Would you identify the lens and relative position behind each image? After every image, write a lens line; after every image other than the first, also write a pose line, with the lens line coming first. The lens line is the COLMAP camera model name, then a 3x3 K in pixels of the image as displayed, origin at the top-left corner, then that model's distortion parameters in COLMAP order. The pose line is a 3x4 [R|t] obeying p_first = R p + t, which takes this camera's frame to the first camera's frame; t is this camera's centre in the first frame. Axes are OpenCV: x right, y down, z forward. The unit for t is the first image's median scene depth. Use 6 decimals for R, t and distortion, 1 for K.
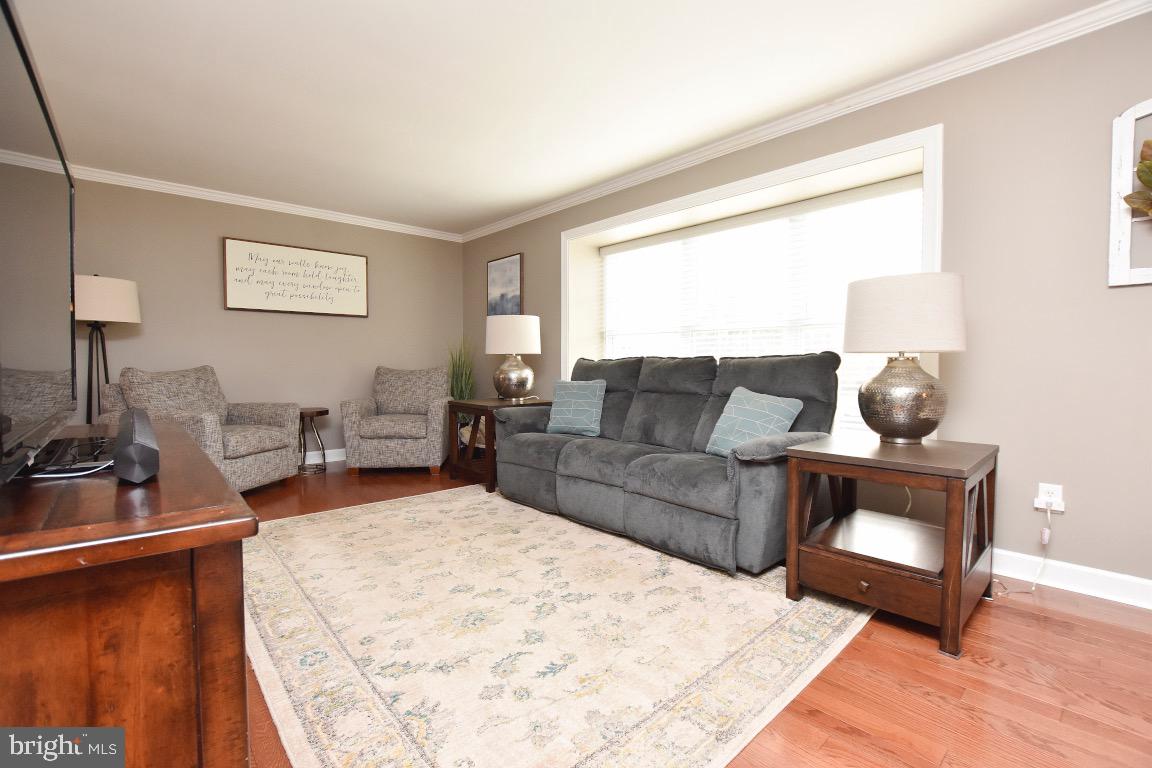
lens RADIAL K [[507.4, 0, 581.3], [0, 507.4, 382.8], [0, 0, 1]] dist [-0.032106, 0.004690]
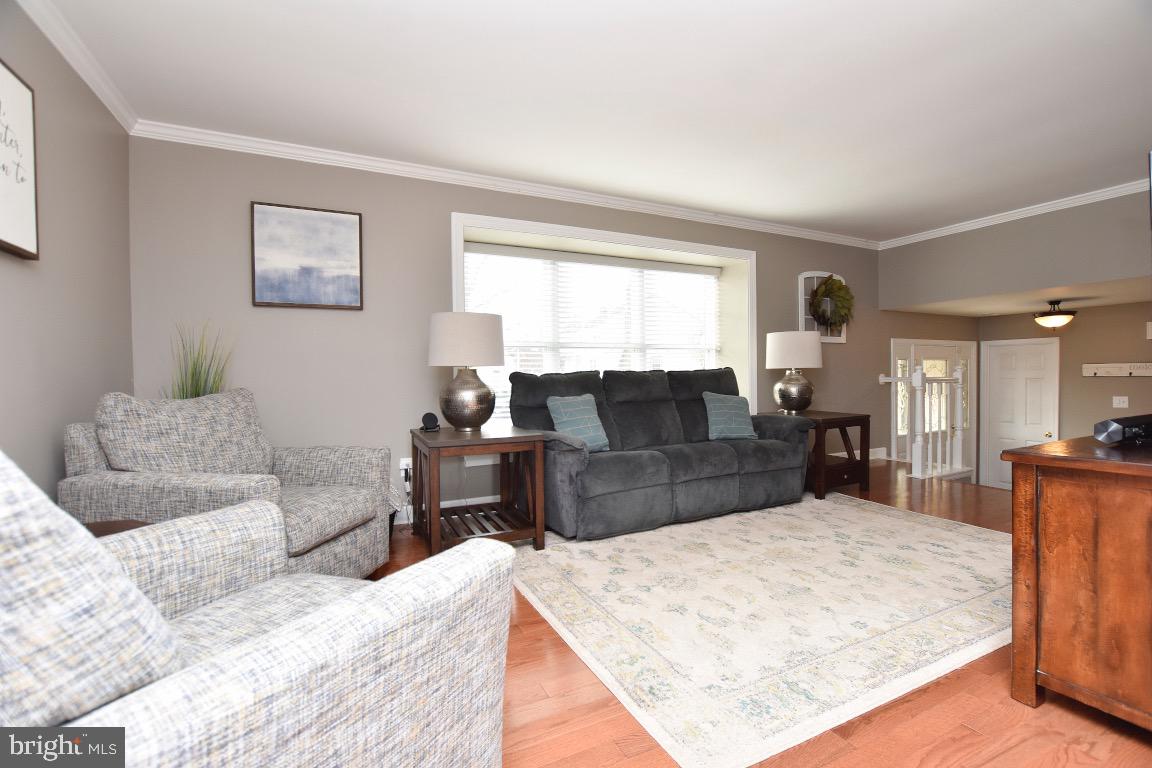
lens RADIAL K [[507.4, 0, 581.3], [0, 507.4, 382.8], [0, 0, 1]] dist [-0.032106, 0.004690]
pose [[0.272982, -0.019789, 0.961816, -0.954584], [0.050571, 0.998701, 0.006194, -0.035984], [-0.960689, 0.046949, 0.273628, 0.780958]]
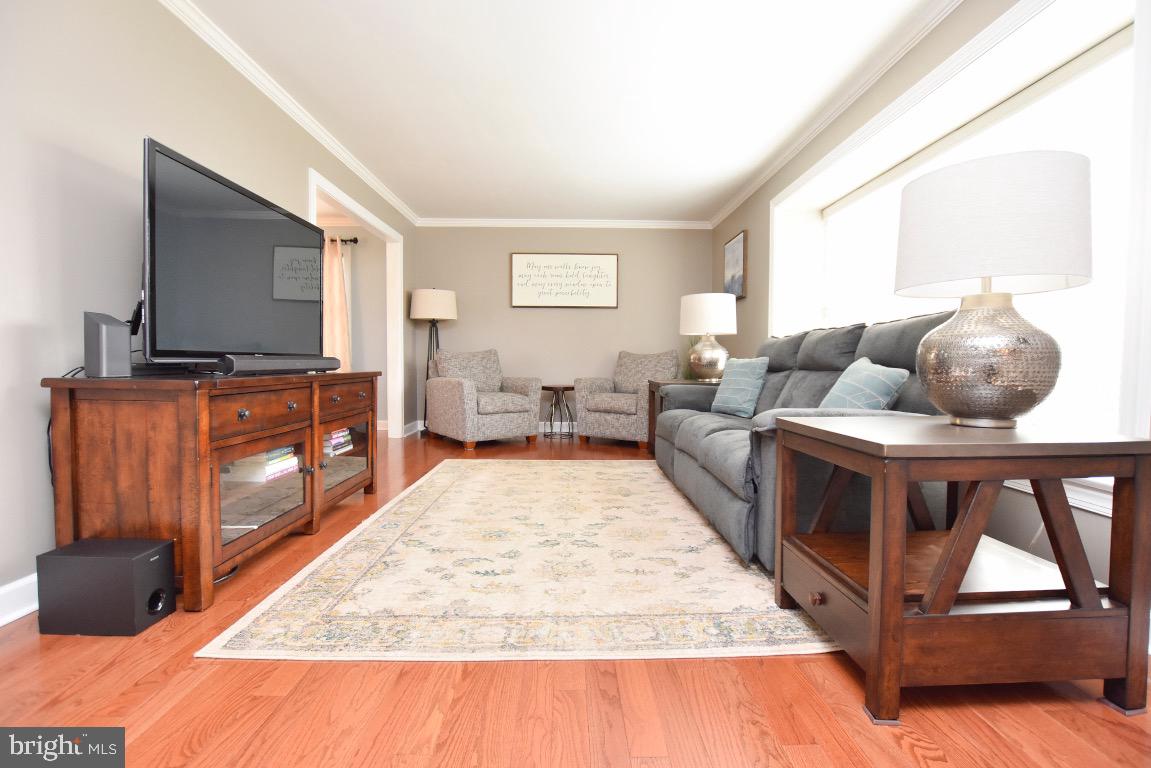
lens RADIAL K [[524.0, 0, 580.7], [0, 524.0, 384.3], [0, 0, 1]] dist [-0.027910, 0.001609]
pose [[0.754808, 0.030546, -0.655234, 0.420933], [-0.031000, 0.999460, 0.010882, 0.044469], [0.655213, 0.012099, 0.755348, 0.090003]]
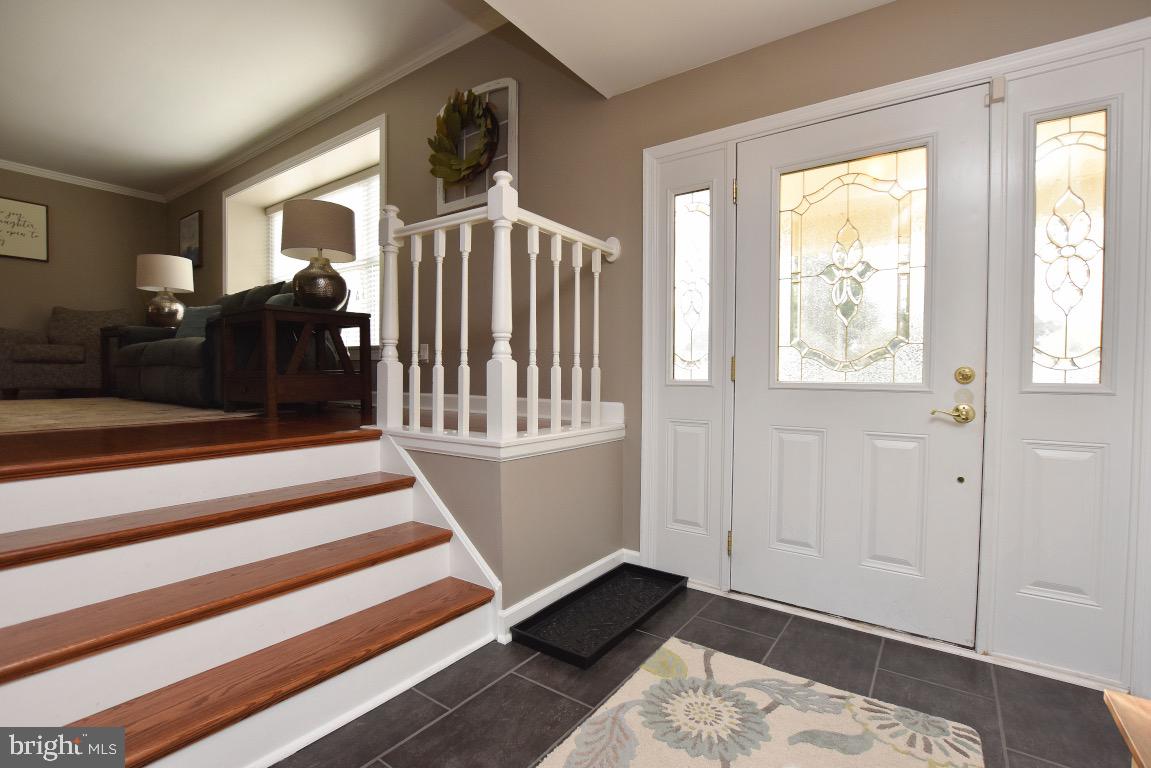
lens RADIAL K [[524.0, 0, 580.7], [0, 524.0, 384.3], [0, 0, 1]] dist [-0.027910, 0.001609]
pose [[0.976309, 0.000777, 0.216379, 0.660562], [0.002650, 0.999876, -0.015551, 0.220273], [-0.216364, 0.015756, 0.976186, -0.441165]]
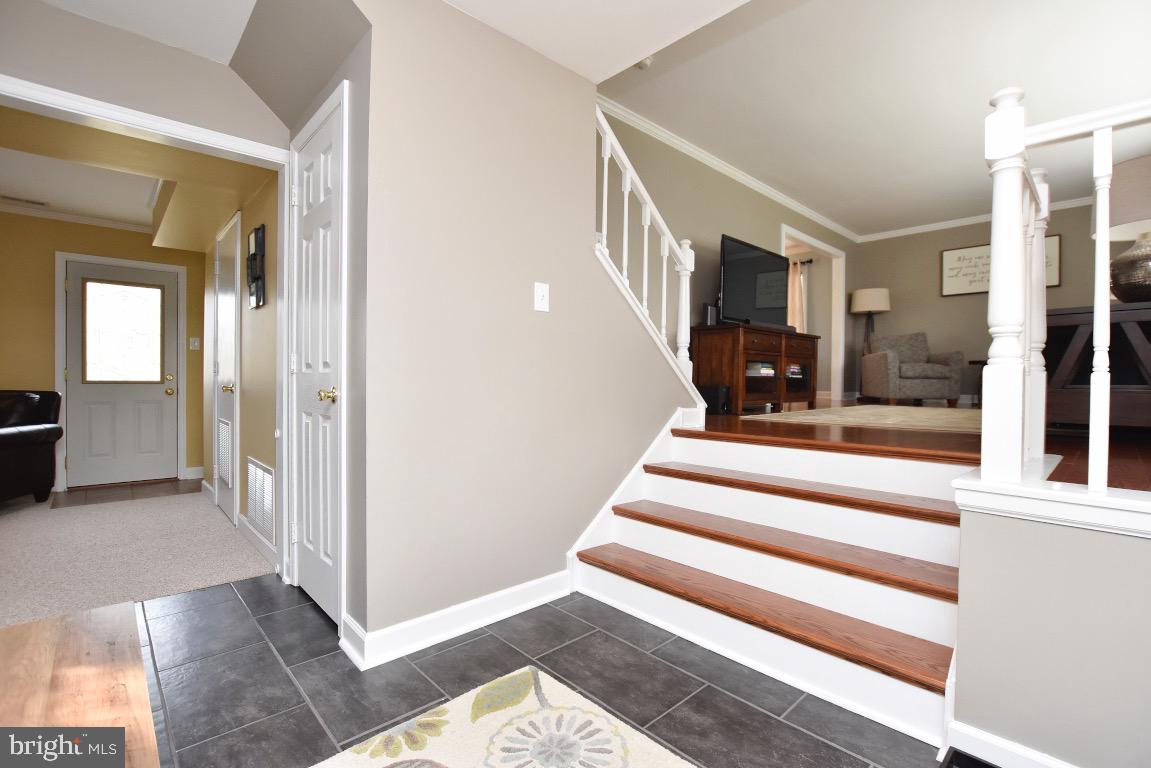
lens RADIAL K [[524.0, 0, 580.7], [0, 524.0, 384.3], [0, 0, 1]] dist [-0.027910, 0.001609]
pose [[0.021043, 0.006764, -0.999756, 1.078060], [-0.048984, 0.998783, 0.005727, 0.211182], [0.998578, 0.048852, 0.021349, -0.180259]]
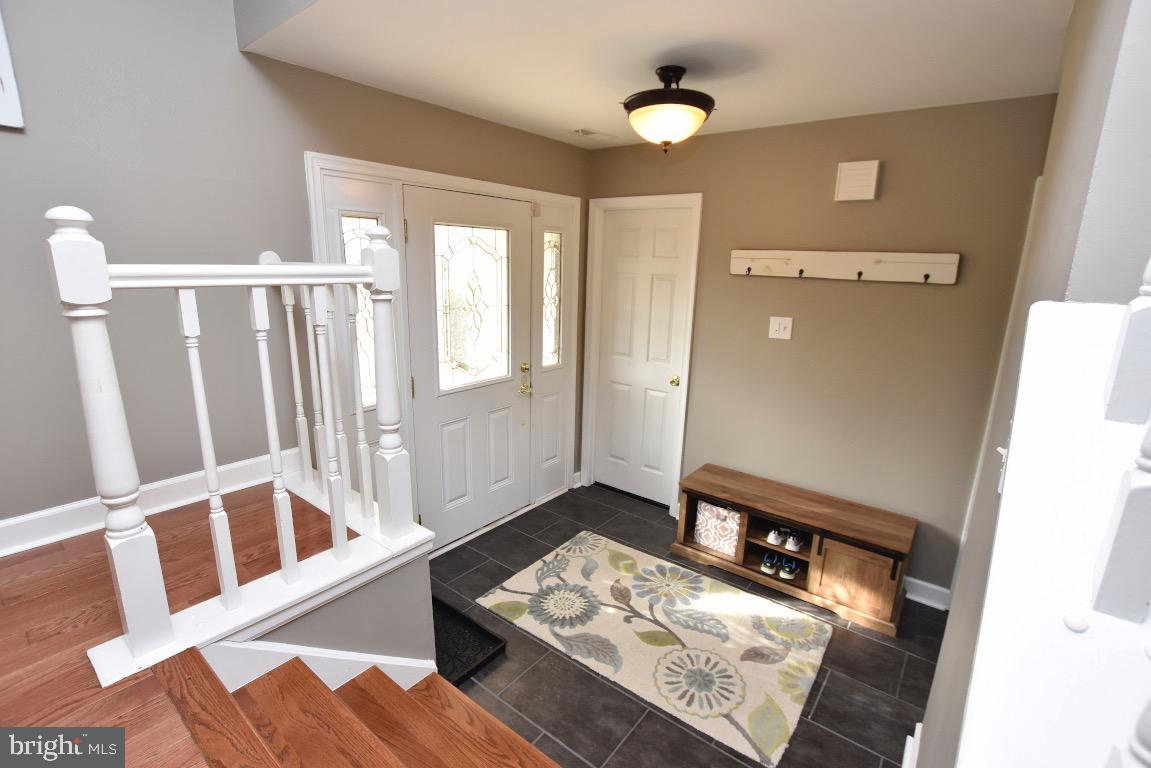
lens RADIAL K [[515.7, 0, 585.5], [0, 515.7, 383.3], [0, 0, 1]] dist [-0.024297, -0.000063]
pose [[-0.170972, -0.228717, 0.958362, 0.215557], [0.008502, 0.972305, 0.233562, 0.009361], [-0.985239, 0.048081, -0.164293, 0.037538]]
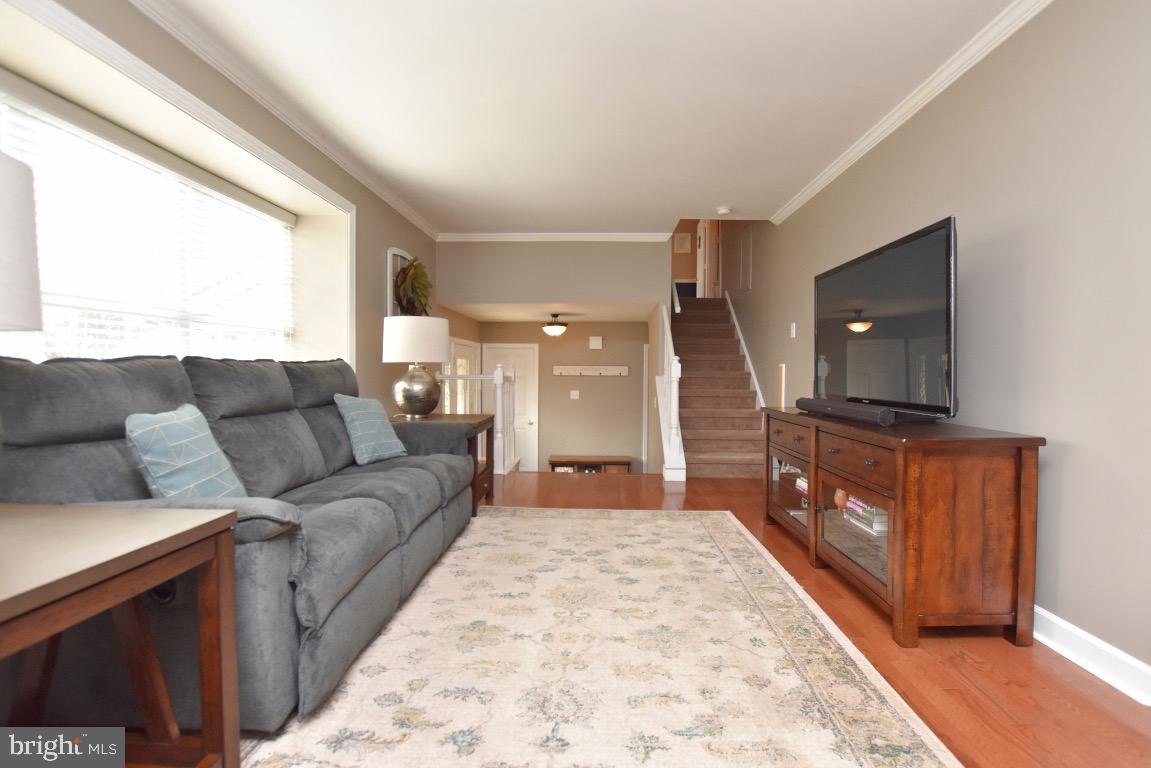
lens RADIAL K [[524.0, 0, 580.7], [0, 524.0, 384.3], [0, 0, 1]] dist [-0.027910, 0.001609]
pose [[-0.716563, -0.024520, 0.697091, -0.576673], [0.019253, 0.998306, 0.054906, -0.045607], [-0.697256, 0.052765, -0.714877, 1.140608]]
